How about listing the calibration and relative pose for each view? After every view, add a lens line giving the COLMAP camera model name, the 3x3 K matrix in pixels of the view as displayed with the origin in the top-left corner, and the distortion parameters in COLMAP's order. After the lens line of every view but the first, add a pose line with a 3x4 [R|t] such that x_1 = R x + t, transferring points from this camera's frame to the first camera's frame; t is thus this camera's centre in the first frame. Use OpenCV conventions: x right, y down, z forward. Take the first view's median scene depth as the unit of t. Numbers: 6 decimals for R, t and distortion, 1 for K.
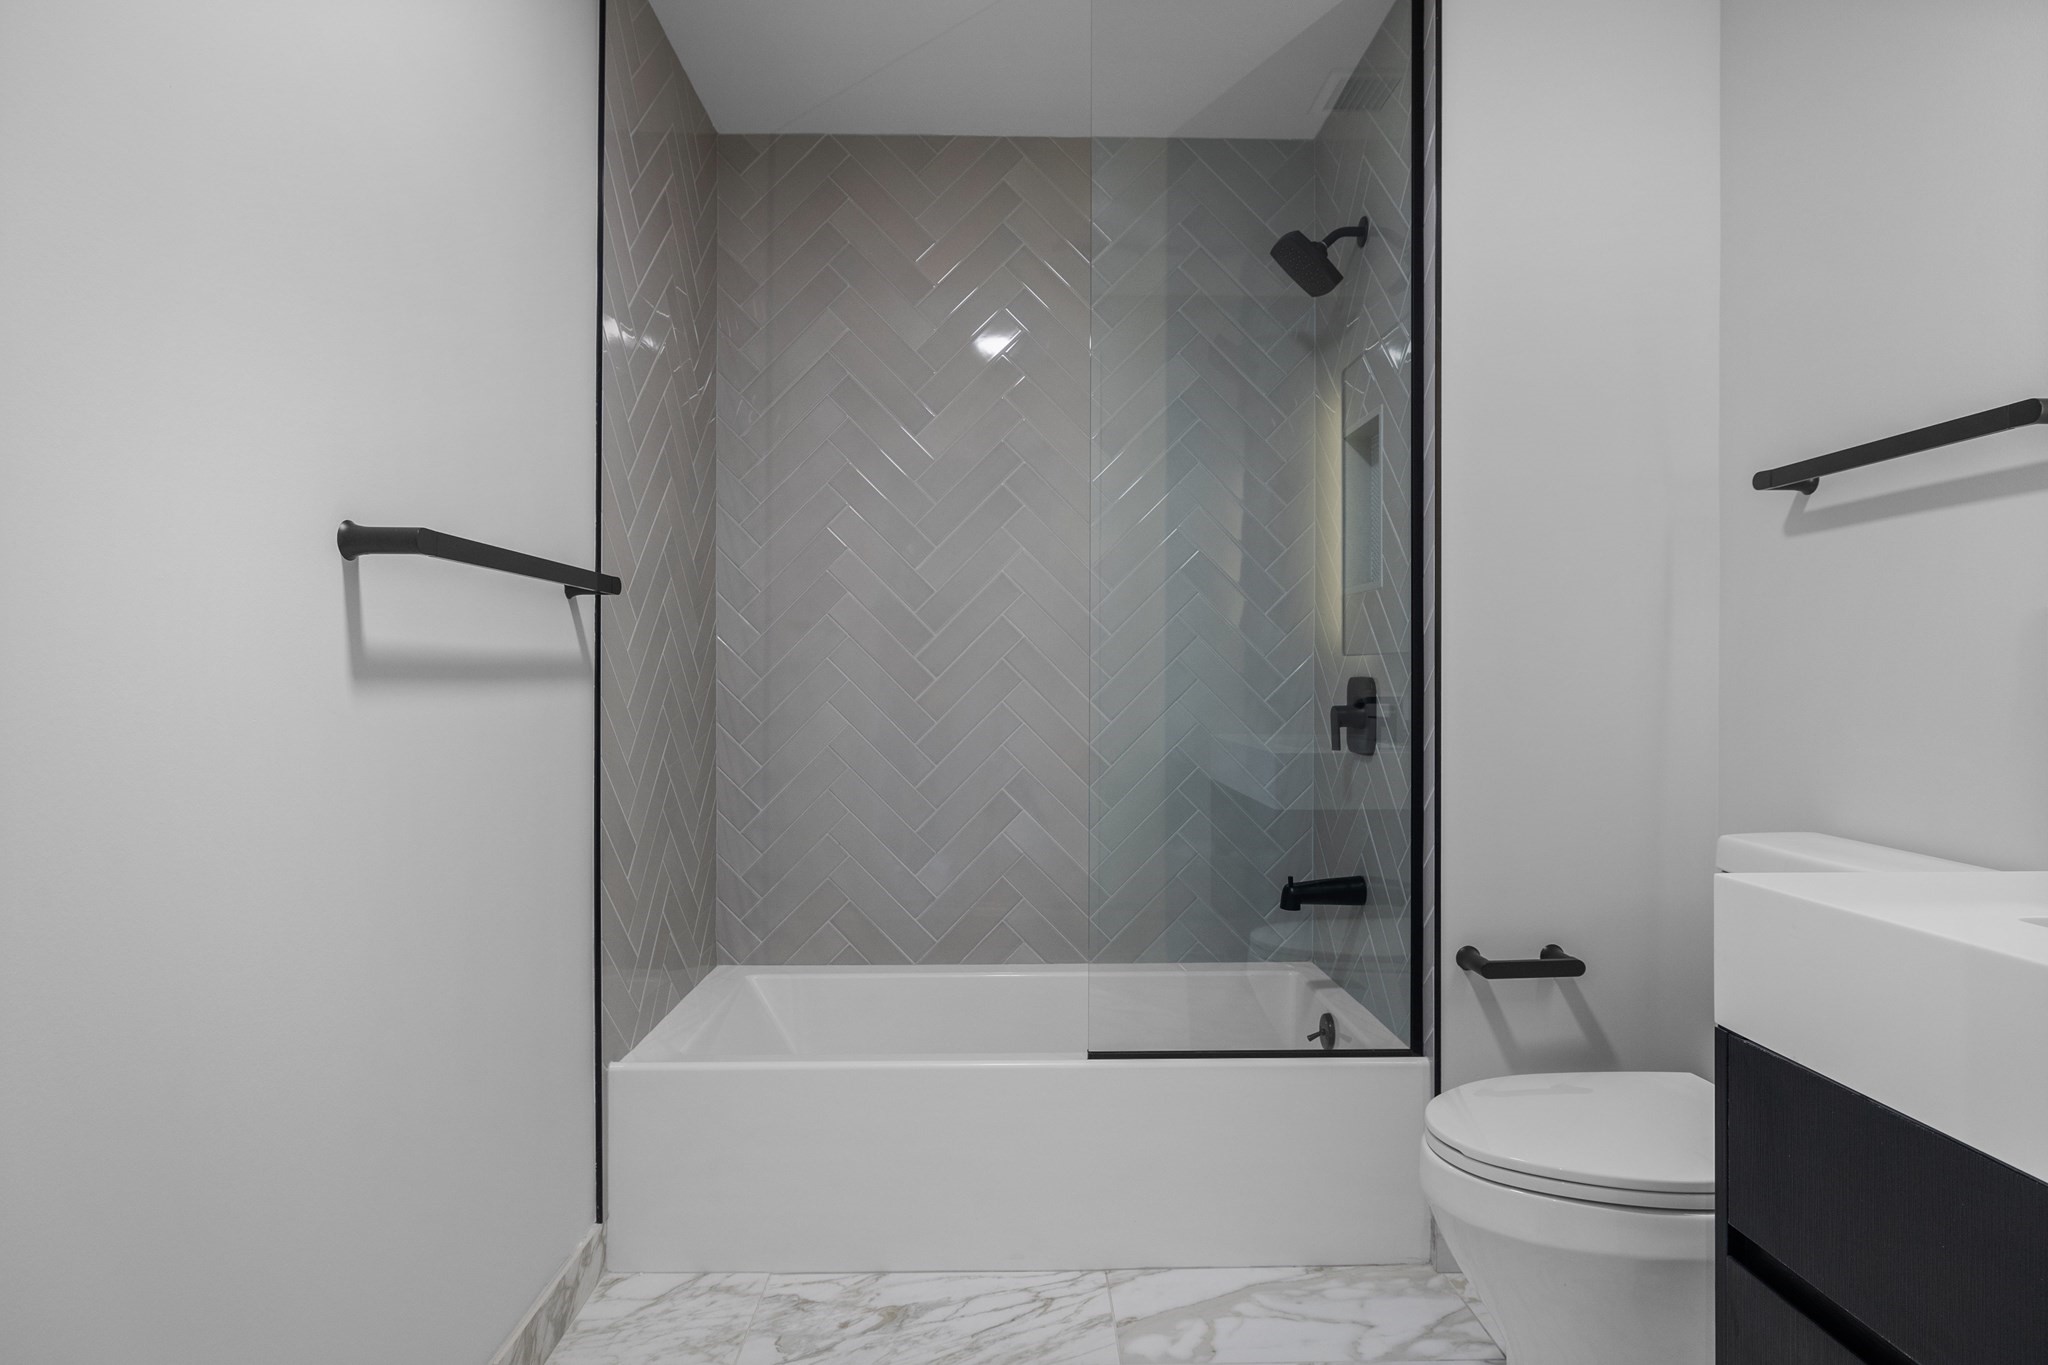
lens RADIAL K [[1096.4, 0, 1022.6], [0, 1096.4, 662.4], [0, 0, 1]] dist [0.001016, 0.001545]
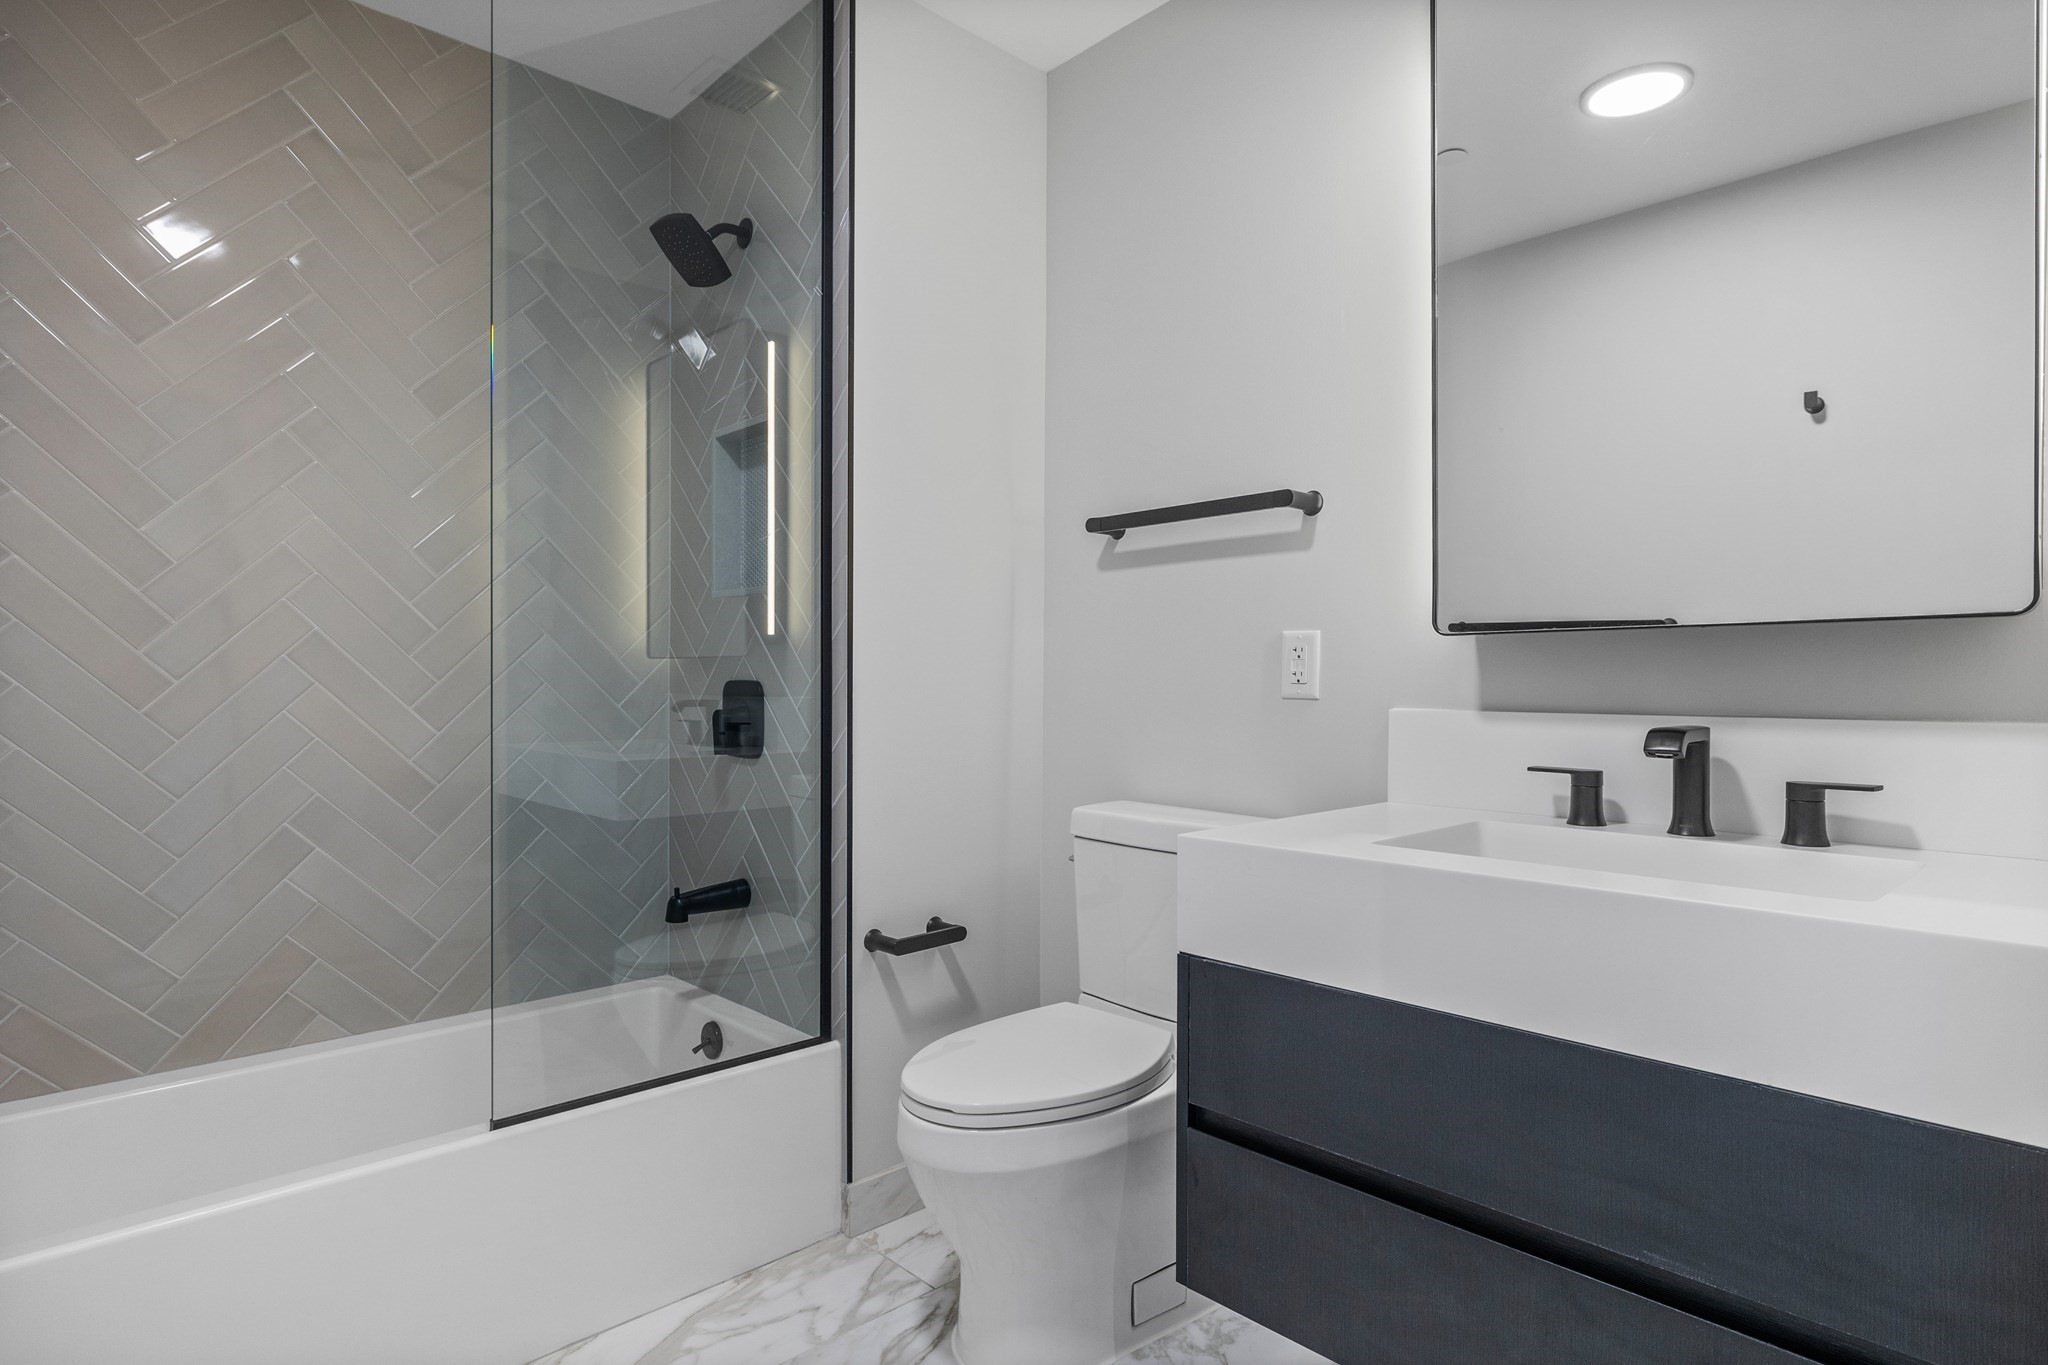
lens RADIAL K [[1103.1, 0, 1024.0], [0, 1103.1, 682.5], [0, 0, 1]] dist [-0.001056, 0.000116]
pose [[0.739793, 0.000257, 0.672834, -0.208825], [-0.011229, 0.999865, 0.011964, 0.000735], [-0.672740, -0.016406, 0.739697, 0.096981]]
